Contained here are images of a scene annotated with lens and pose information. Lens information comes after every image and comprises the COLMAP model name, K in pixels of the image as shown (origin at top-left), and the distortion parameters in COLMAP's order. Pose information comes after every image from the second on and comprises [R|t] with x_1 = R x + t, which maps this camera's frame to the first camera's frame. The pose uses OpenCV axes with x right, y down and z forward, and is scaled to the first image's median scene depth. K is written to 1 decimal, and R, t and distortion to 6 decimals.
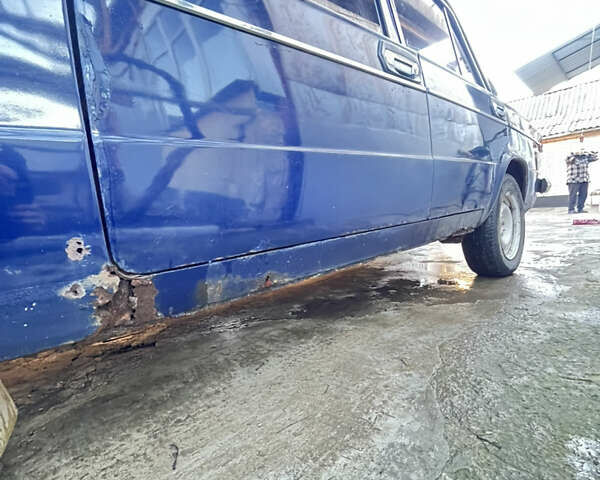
lens RADIAL K [[296.6, 0, 300.0], [0, 296.6, 240.0], [0, 0, 1]] dist [-0.002167, -0.000131]
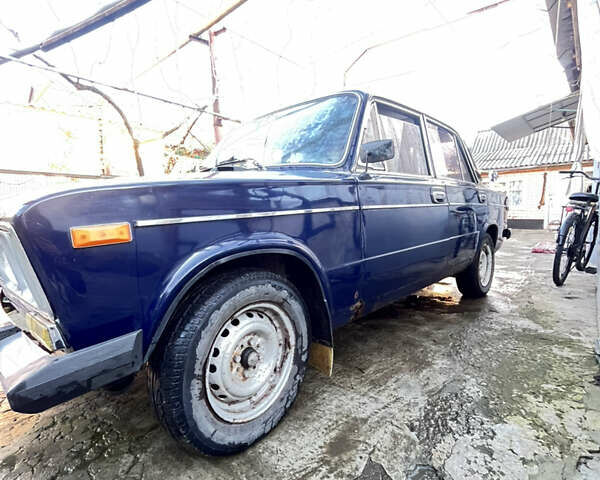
lens RADIAL K [[296.6, 0, 300.0], [0, 296.6, 240.0], [0, 0, 1]] dist [-0.002167, -0.000131]
pose [[0.996454, 0.053008, 0.065340, -0.378686], [-0.052786, 0.998593, -0.005119, -0.119217], [-0.065520, 0.001652, 0.997850, -0.502380]]
